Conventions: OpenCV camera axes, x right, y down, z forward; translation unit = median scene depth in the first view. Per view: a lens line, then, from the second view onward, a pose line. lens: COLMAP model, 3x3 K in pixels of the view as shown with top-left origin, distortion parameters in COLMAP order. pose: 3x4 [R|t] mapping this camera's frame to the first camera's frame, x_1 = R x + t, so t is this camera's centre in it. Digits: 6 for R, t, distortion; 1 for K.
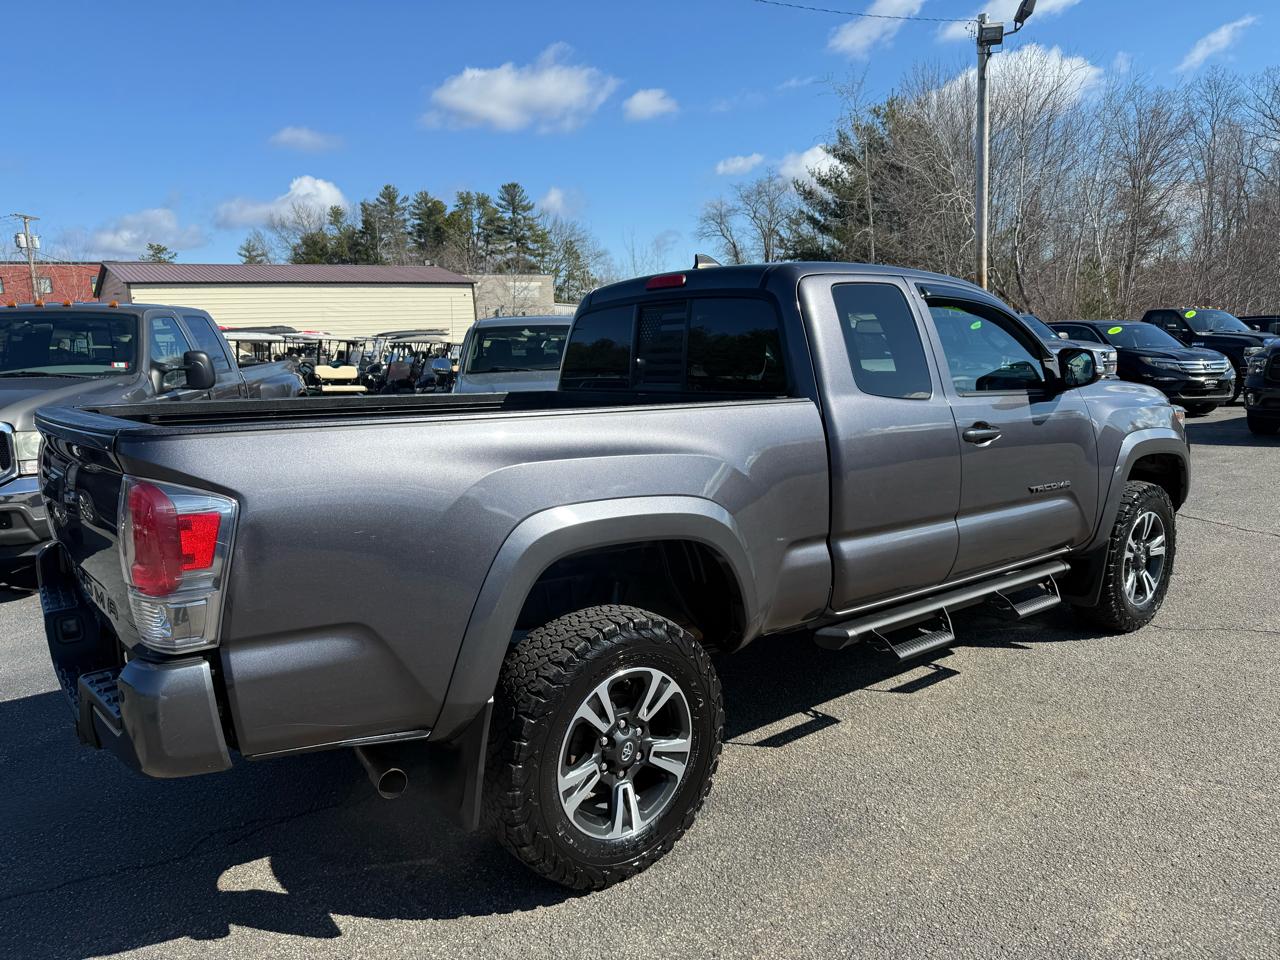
lens RADIAL K [[899.6, 0, 654.9], [0, 899.6, 508.1], [0, 0, 1]] dist [0.035279, -0.041362]
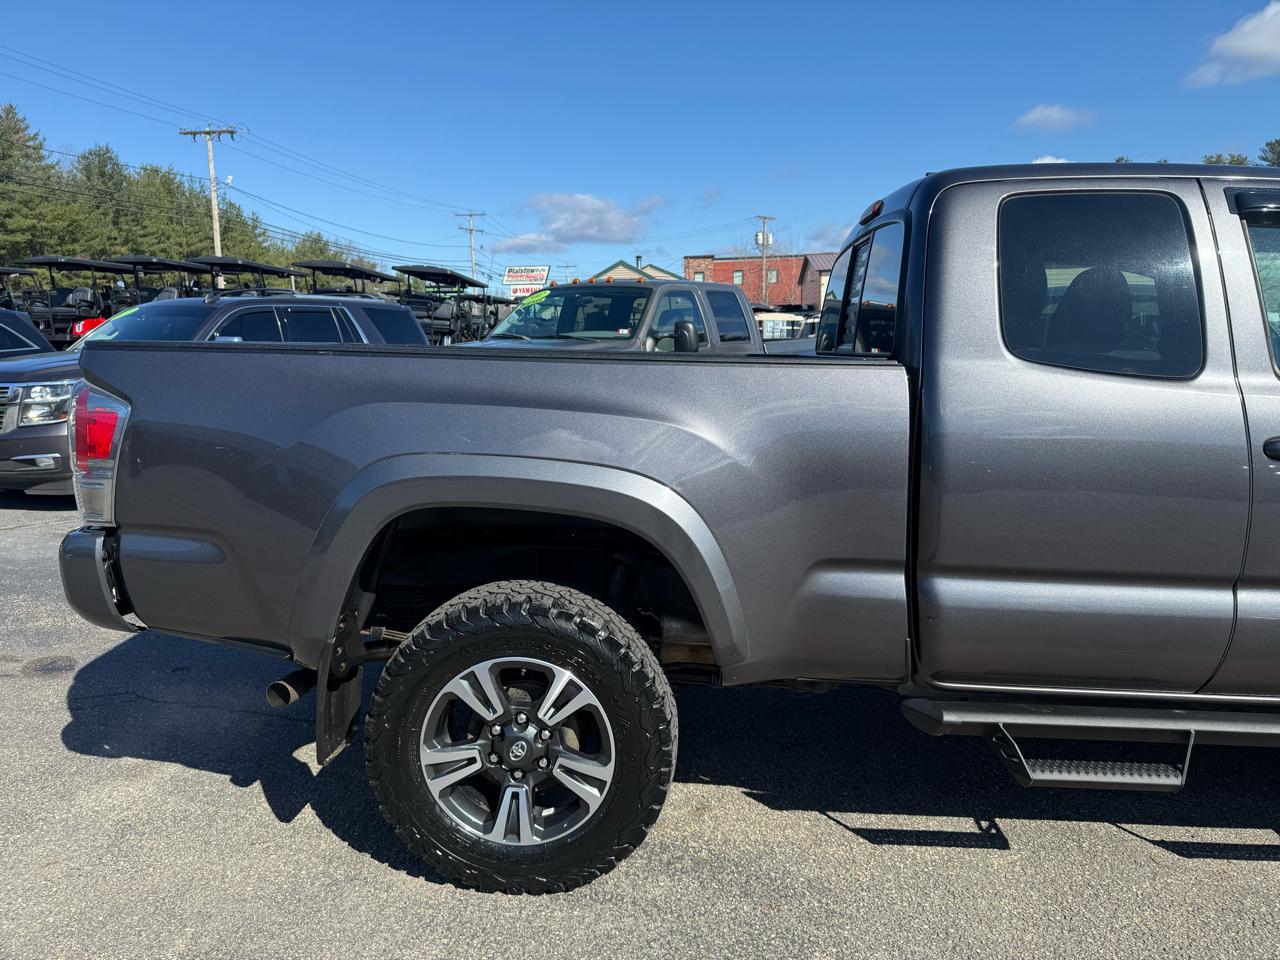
lens RADIAL K [[899.6, 0, 635.4], [0, 899.6, 484.8], [0, 0, 1]] dist [0.035279, -0.041362]
pose [[0.731715, 0.132508, -0.668607, 0.318574], [-0.138901, 0.989326, 0.044059, -0.020488], [0.667308, 0.060632, 0.742310, 0.218817]]
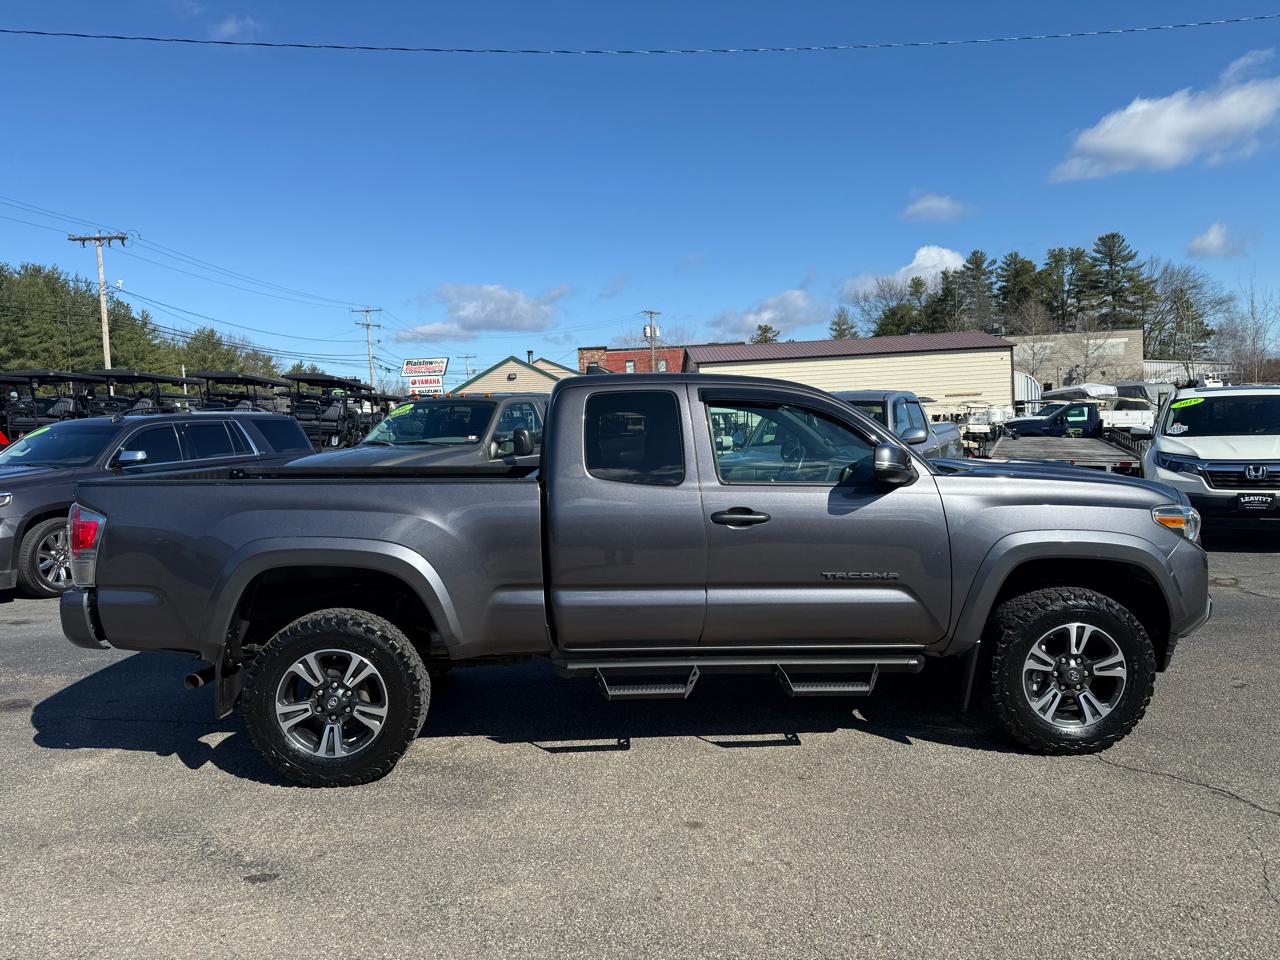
lens RADIAL K [[899.6, 0, 636.1], [0, 899.6, 487.5], [0, 0, 1]] dist [0.035279, -0.041362]
pose [[0.799261, 0.045448, -0.599263, 0.692864], [-0.099341, 0.993411, -0.057156, -0.032440], [0.592717, 0.105214, 0.798509, 0.013568]]
